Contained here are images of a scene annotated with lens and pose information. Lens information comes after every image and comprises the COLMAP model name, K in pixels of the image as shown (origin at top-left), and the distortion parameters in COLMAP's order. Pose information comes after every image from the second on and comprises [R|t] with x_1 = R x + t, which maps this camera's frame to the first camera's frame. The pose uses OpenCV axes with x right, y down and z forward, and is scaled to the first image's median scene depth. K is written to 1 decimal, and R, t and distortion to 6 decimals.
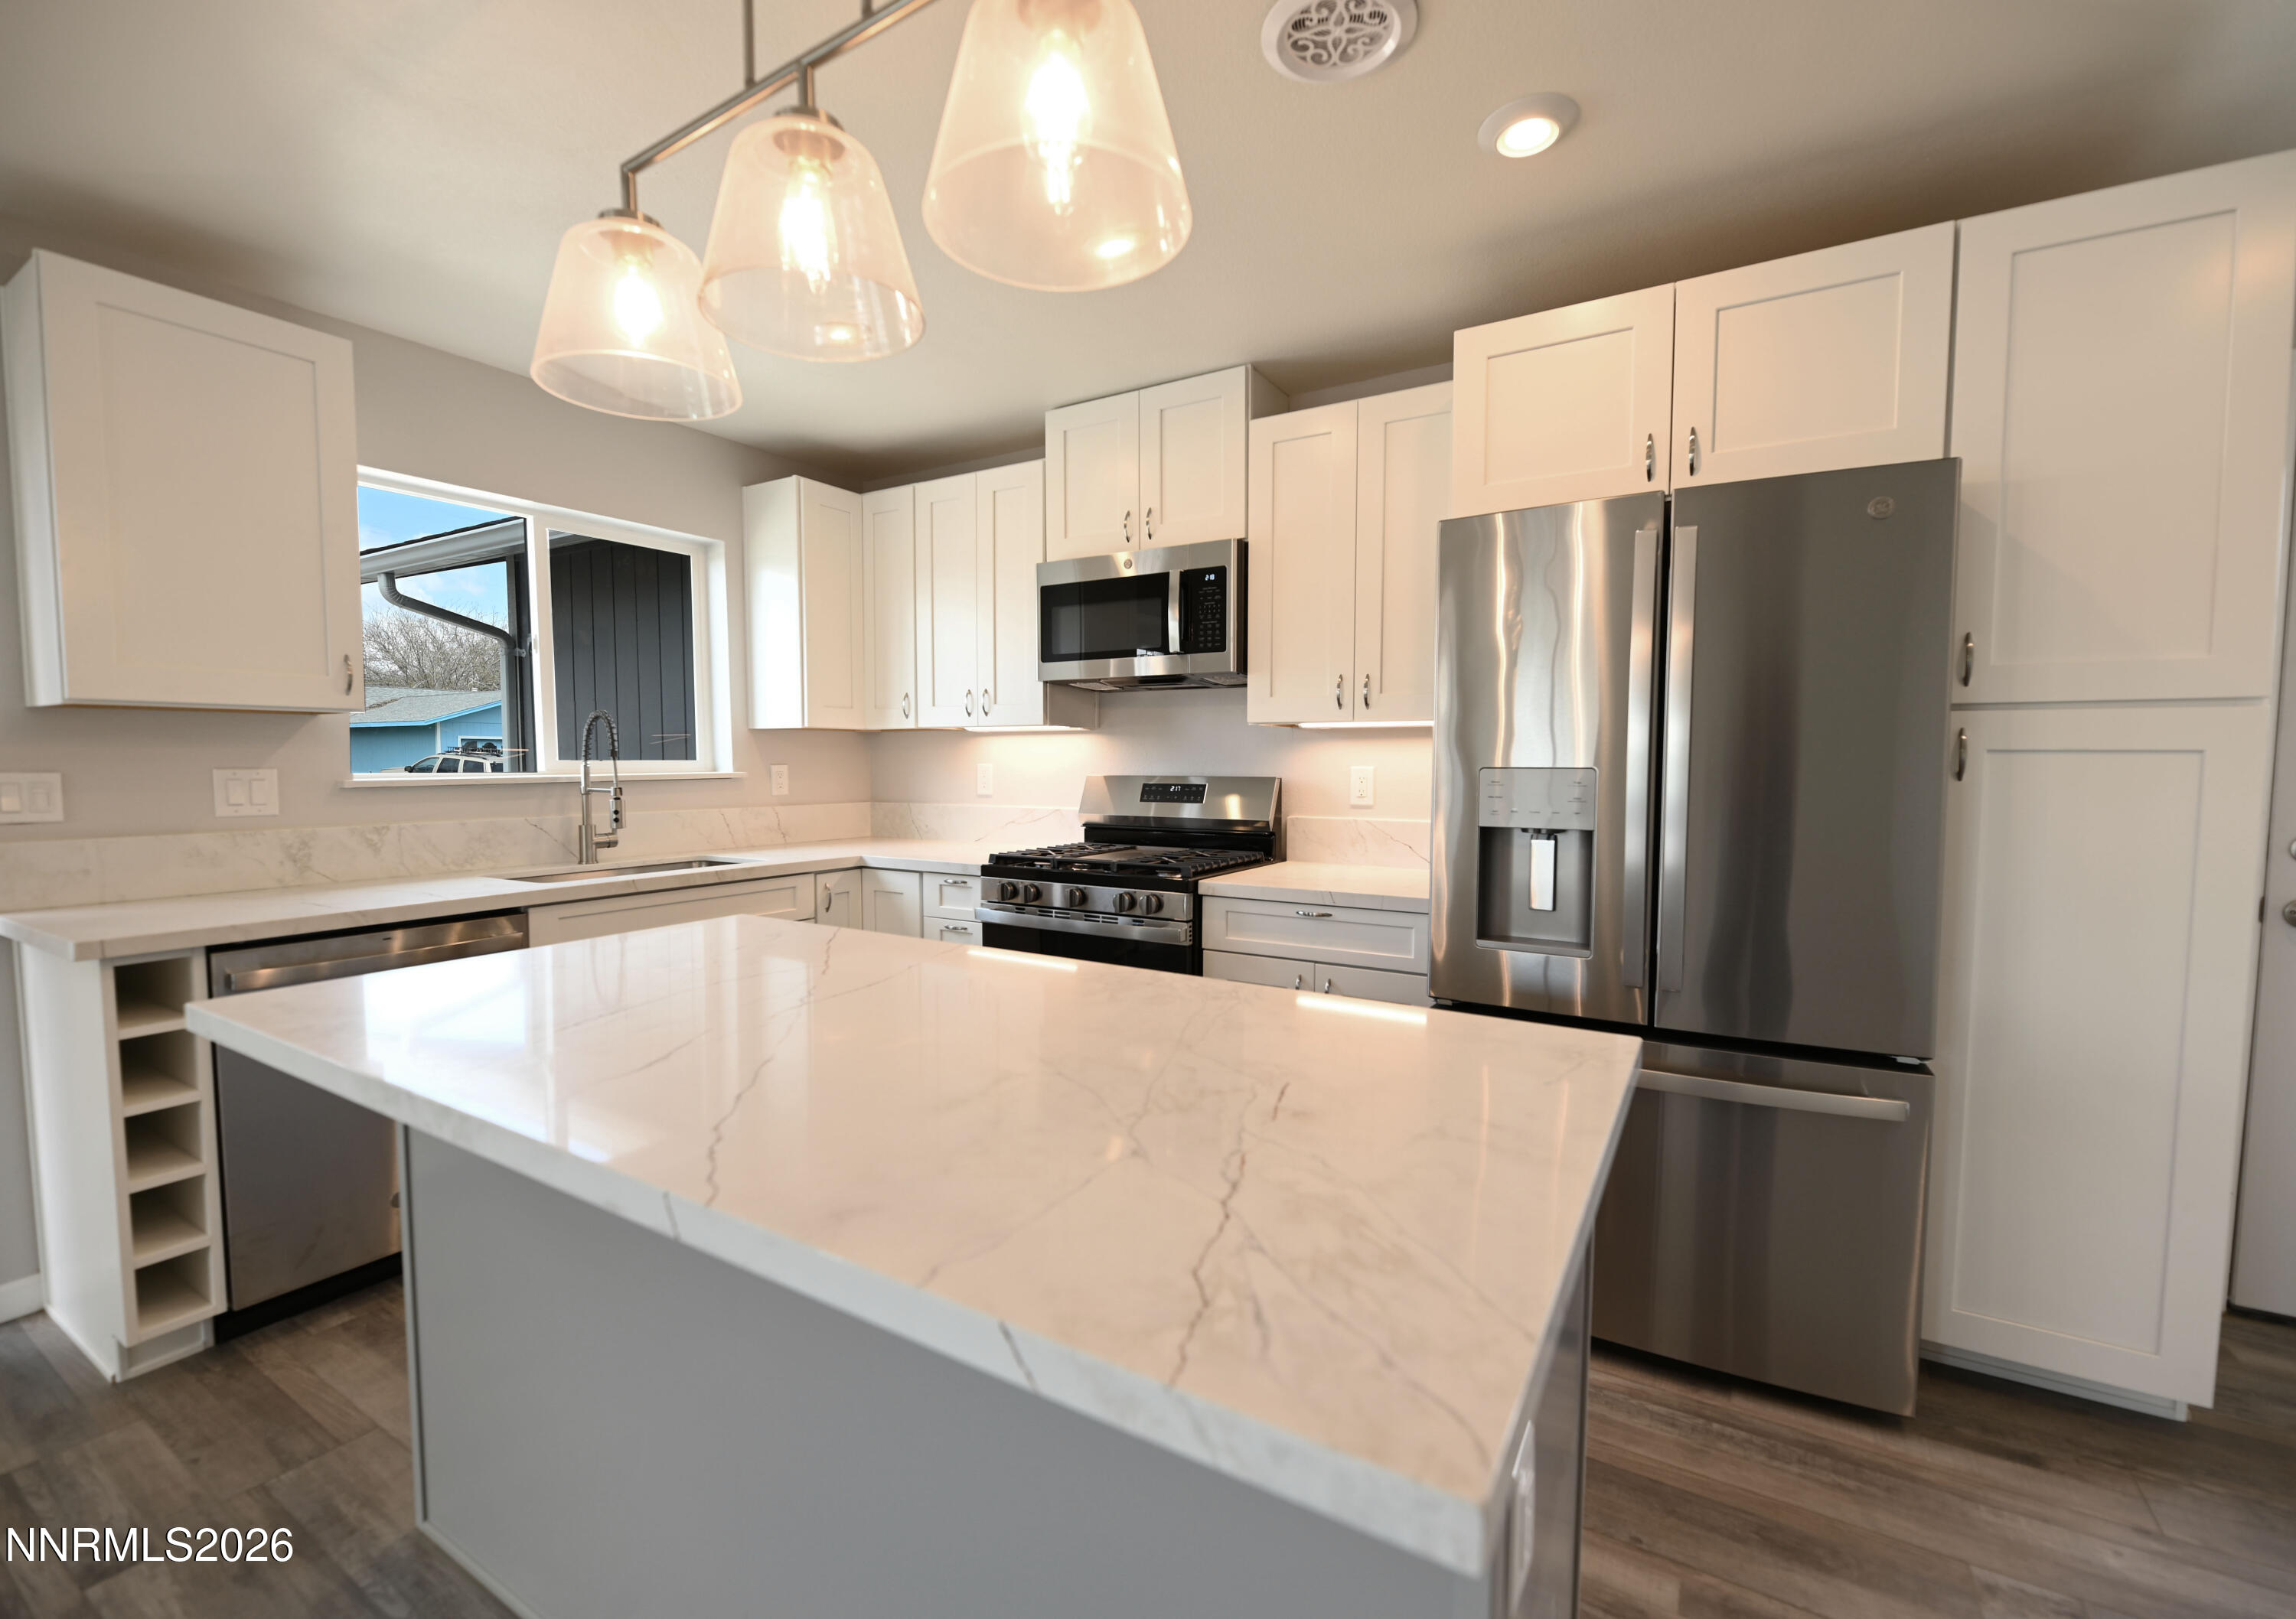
lens RADIAL K [[976.4, 0, 1142.8], [0, 976.4, 821.2], [0, 0, 1]] dist [0.001011, -0.000361]
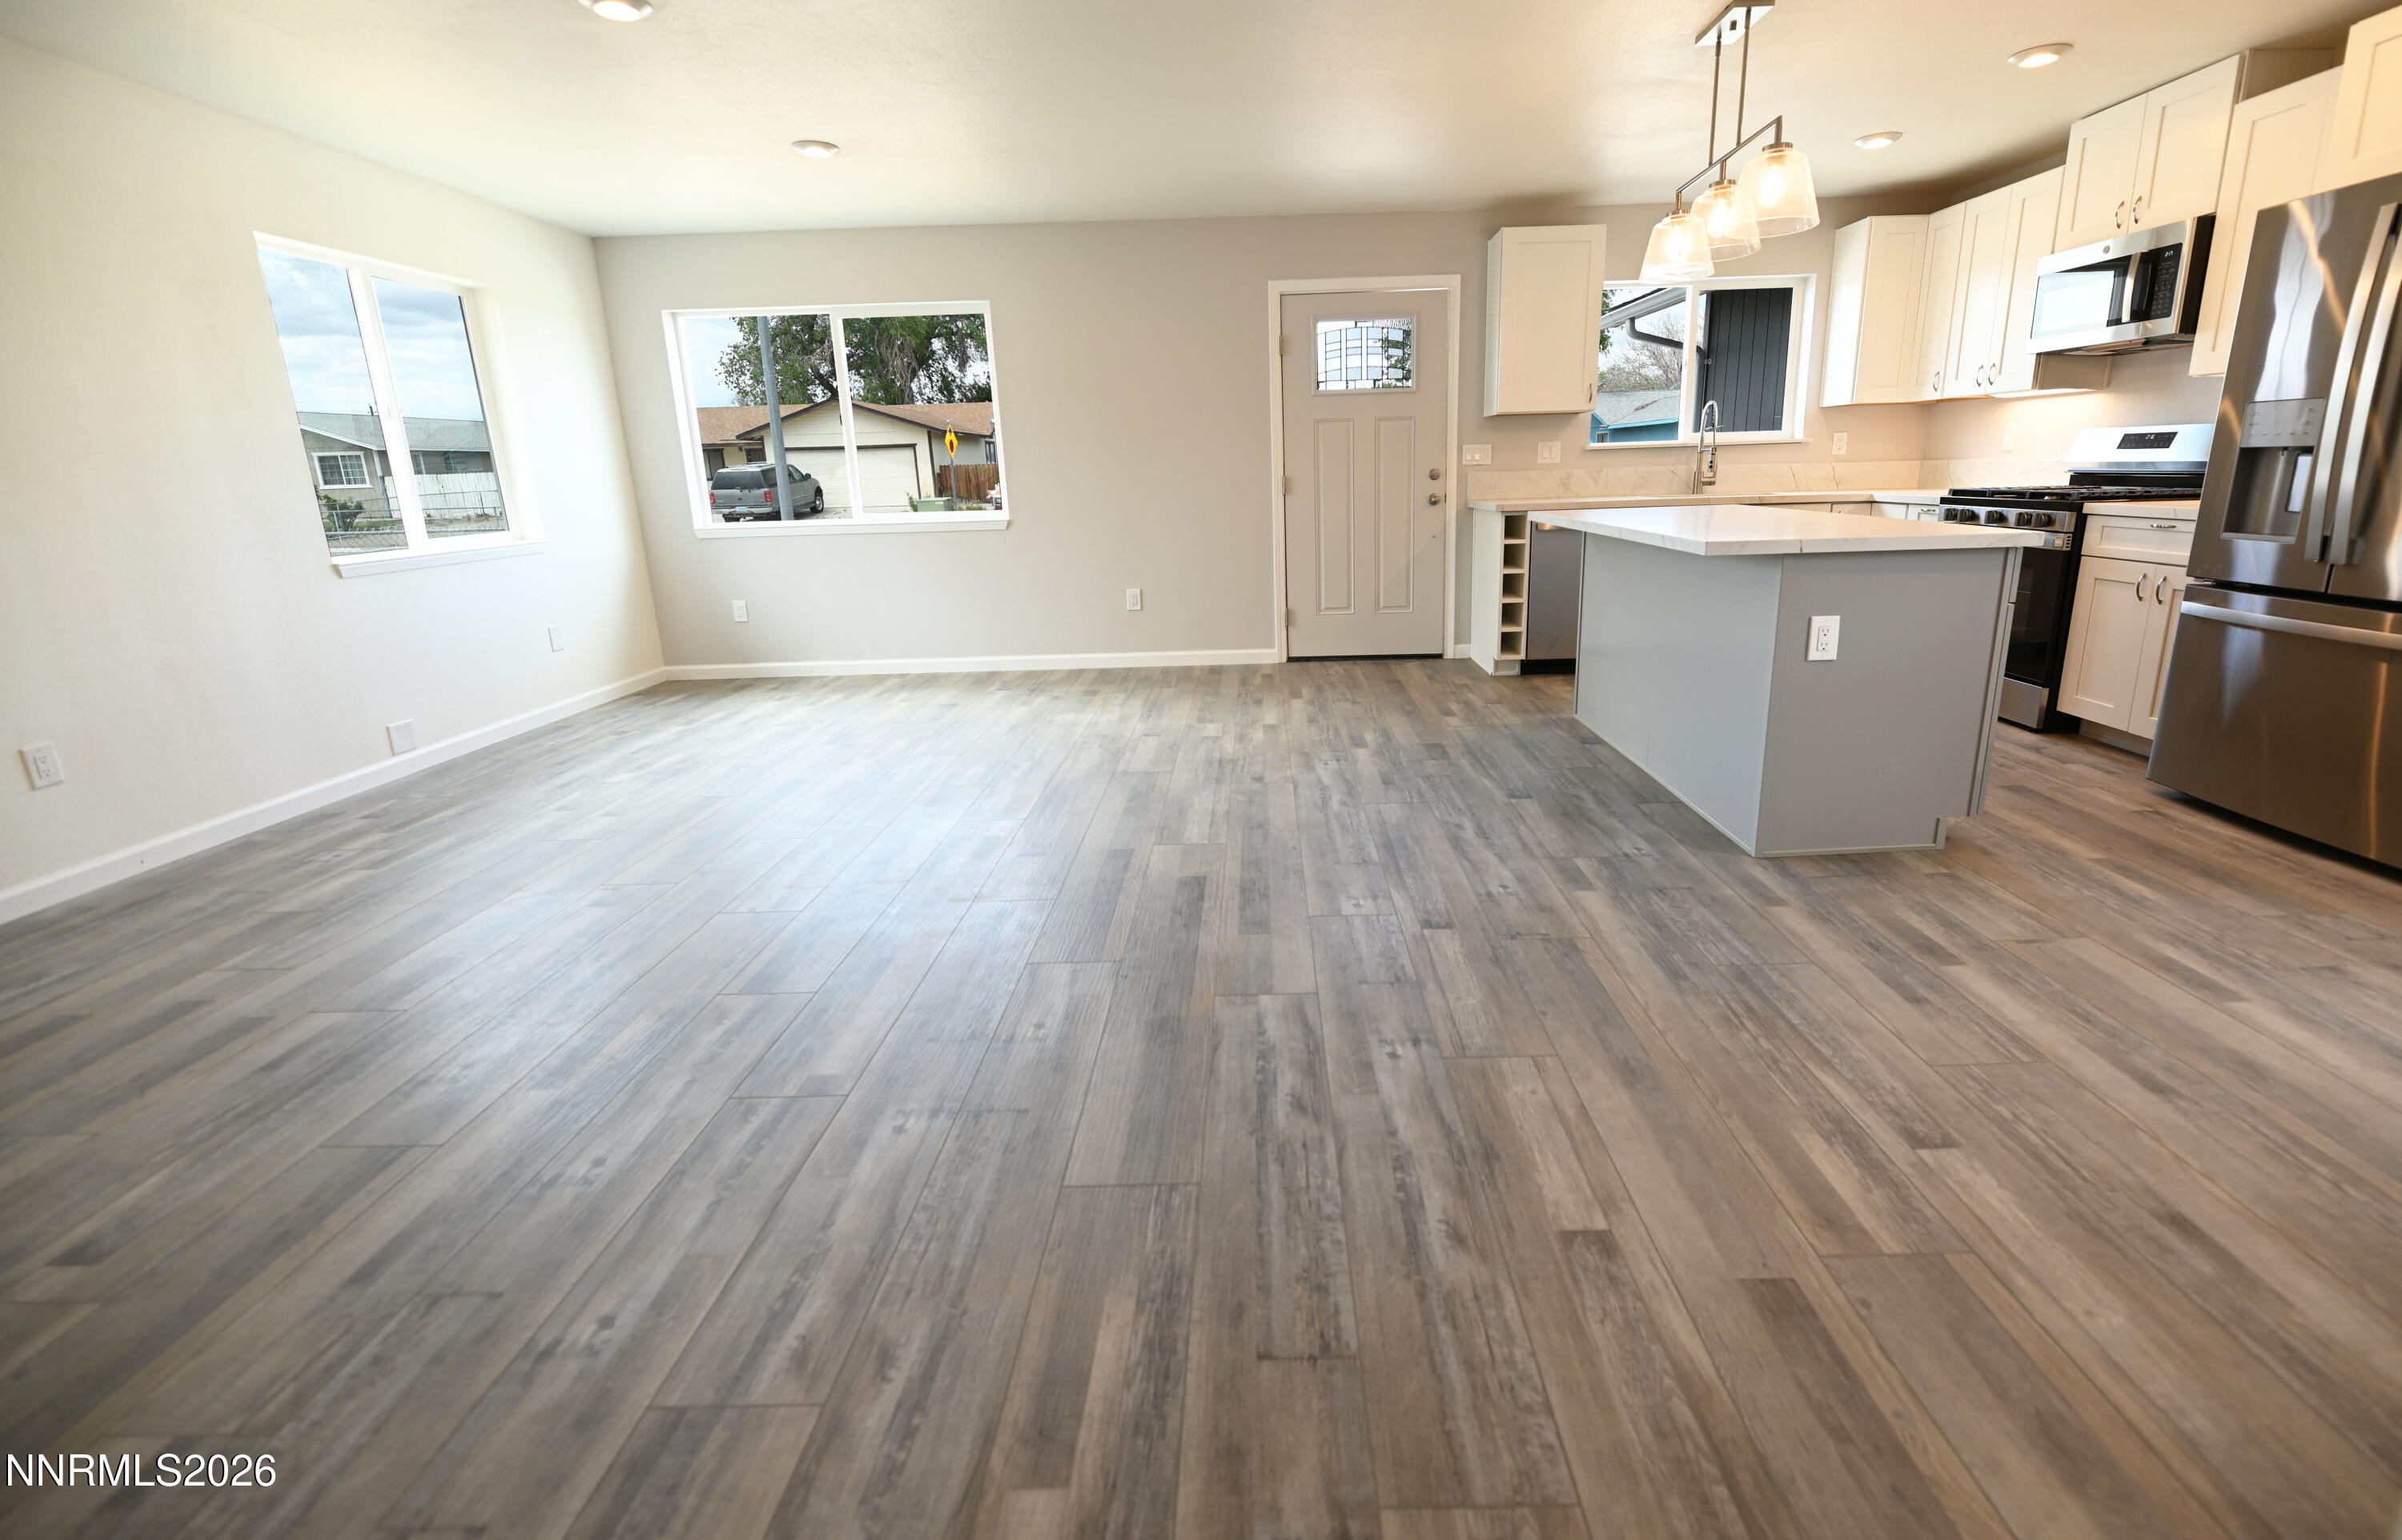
lens RADIAL K [[1007.0, 0, 1254.3], [0, 1007.0, 709.9], [0, 0, 1]] dist [-0.000146, -0.002942]
pose [[0.522884, 0.184593, -0.832176, 0.564142], [-0.026167, 0.979286, 0.200783, 0.078203], [0.852002, -0.083211, 0.516884, -0.607392]]
